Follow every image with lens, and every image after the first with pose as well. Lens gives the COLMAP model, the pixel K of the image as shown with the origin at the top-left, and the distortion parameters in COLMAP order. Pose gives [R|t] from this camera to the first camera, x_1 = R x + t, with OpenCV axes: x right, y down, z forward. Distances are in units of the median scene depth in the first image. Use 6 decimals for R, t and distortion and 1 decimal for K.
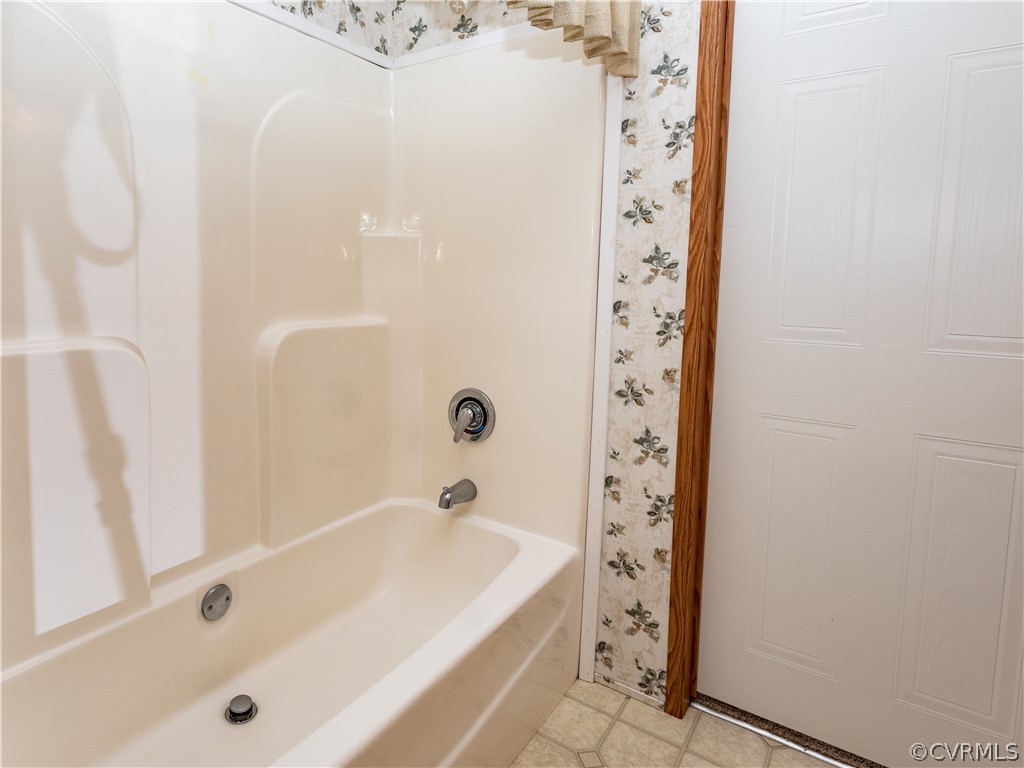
lens RADIAL K [[570.3, 0, 512.4], [0, 570.3, 369.4], [0, 0, 1]] dist [0.002281, 0.000722]
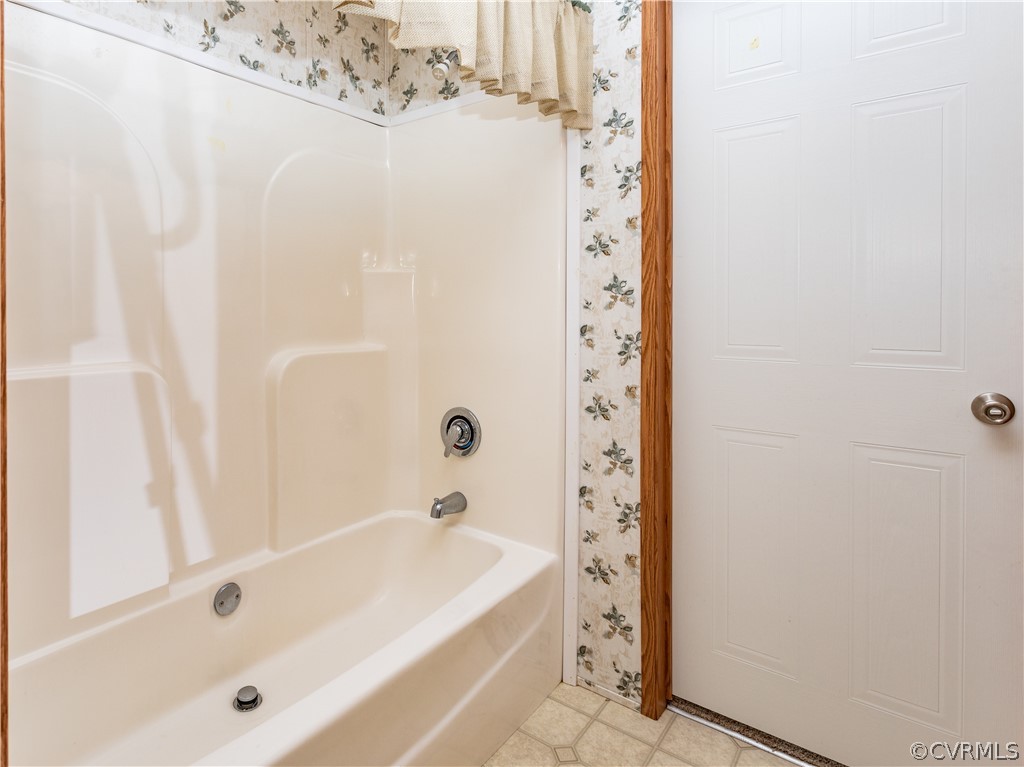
lens RADIAL K [[570.3, 0, 512.4], [0, 570.3, 368.9], [0, 0, 1]] dist [0.002281, 0.000722]
pose [[0.998236, -0.012253, -0.058086, 0.107774], [0.008996, 0.998390, -0.056012, 0.025128], [0.058679, 0.055391, 0.996739, -0.105624]]
